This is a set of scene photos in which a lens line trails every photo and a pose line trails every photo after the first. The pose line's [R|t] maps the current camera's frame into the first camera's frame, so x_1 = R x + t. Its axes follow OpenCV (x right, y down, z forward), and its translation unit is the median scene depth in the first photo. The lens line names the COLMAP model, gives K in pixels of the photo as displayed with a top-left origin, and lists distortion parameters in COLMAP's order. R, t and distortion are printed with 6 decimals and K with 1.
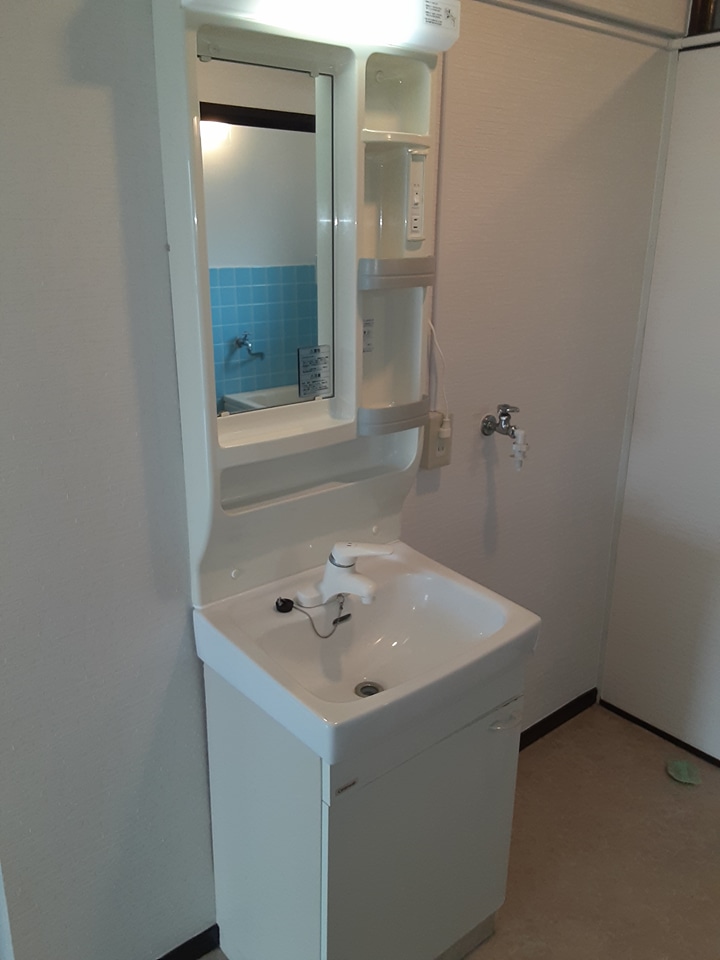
lens RADIAL K [[783.3, 0, 353.8], [0, 783.3, 470.8], [0, 0, 1]] dist [0.098248, -0.094306]
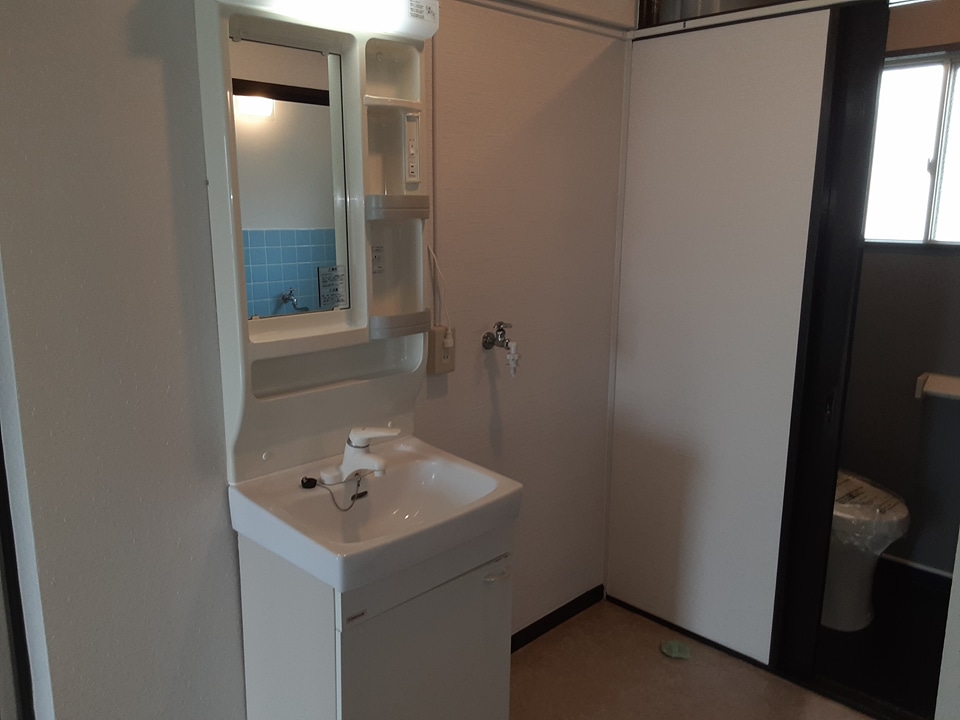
lens RADIAL K [[783.3, 0, 475.4], [0, 783.3, 366.6], [0, 0, 1]] dist [0.098248, -0.094306]
pose [[0.996506, -0.019139, 0.081300, 0.067945], [0.027091, 0.994830, -0.097871, 0.119953], [-0.079007, 0.099731, 0.991873, -0.209927]]
